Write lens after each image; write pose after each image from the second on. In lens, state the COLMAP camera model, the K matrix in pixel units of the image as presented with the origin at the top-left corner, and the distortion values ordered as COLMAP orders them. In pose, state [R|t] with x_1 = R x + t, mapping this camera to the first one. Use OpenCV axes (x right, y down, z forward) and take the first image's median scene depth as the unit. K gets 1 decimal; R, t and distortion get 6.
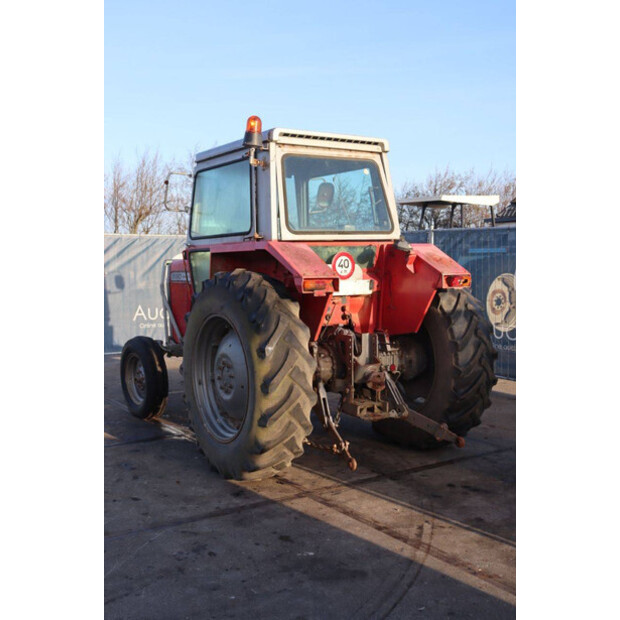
lens RADIAL K [[739.6, 0, 310.0], [0, 739.6, 310.0], [0, 0, 1]] dist [-0.017157, -0.012135]
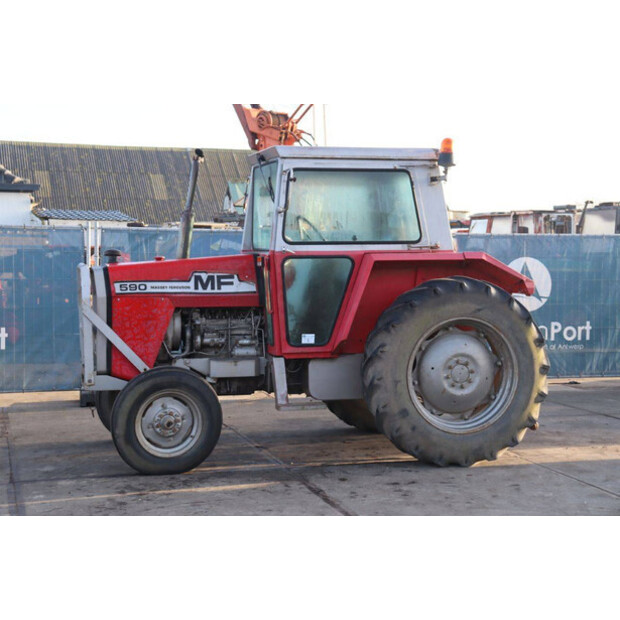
lens RADIAL K [[1106.1, 0, 310.0], [0, 1106.1, 310.0], [0, 0, 1]] dist [0.217478, 0.125296]
pose [[0.306066, -0.041453, 0.951107, -1.688202], [0.056942, 0.998060, 0.025176, -0.056936], [-0.950306, 0.046452, 0.307833, 0.670937]]
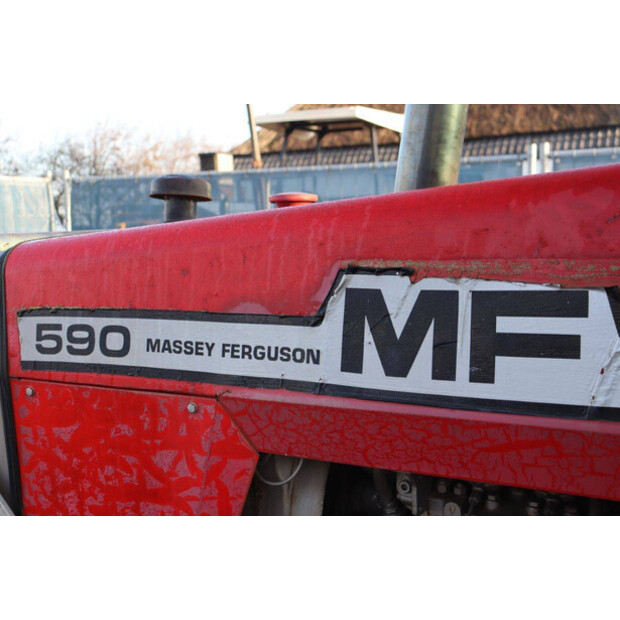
lens RADIAL K [[782.0, 0, 310.0], [0, 782.0, 310.0], [0, 0, 1]] dist [-0.016755, 0.257583]
pose [[0.881131, -0.065138, 0.468364, -0.303743], [0.048018, 0.997672, 0.048415, -0.081074], [-0.470428, -0.020170, 0.882208, 1.153314]]
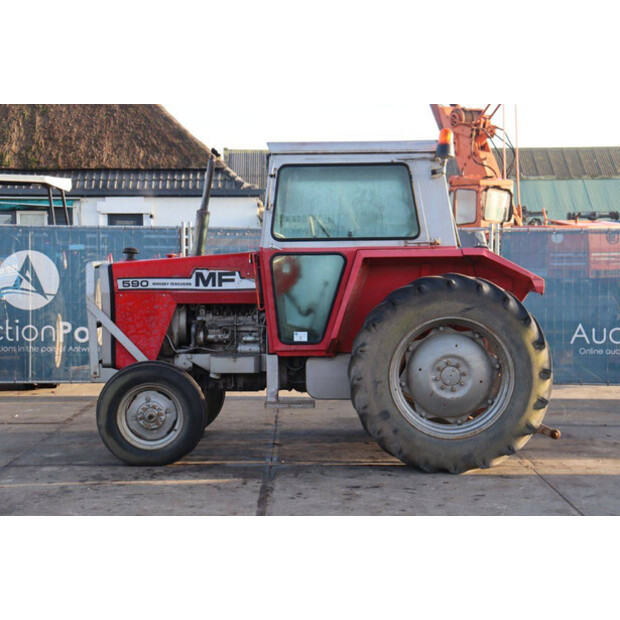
lens RADIAL K [[1069.2, 0, 310.0], [0, 1069.2, 310.0], [0, 0, 1]] dist [0.203364, 0.042019]
pose [[0.558237, -0.039570, 0.828738, -1.428312], [0.051801, 0.998576, 0.012786, -0.031905], [-0.828063, 0.035792, 0.559491, 0.296595]]
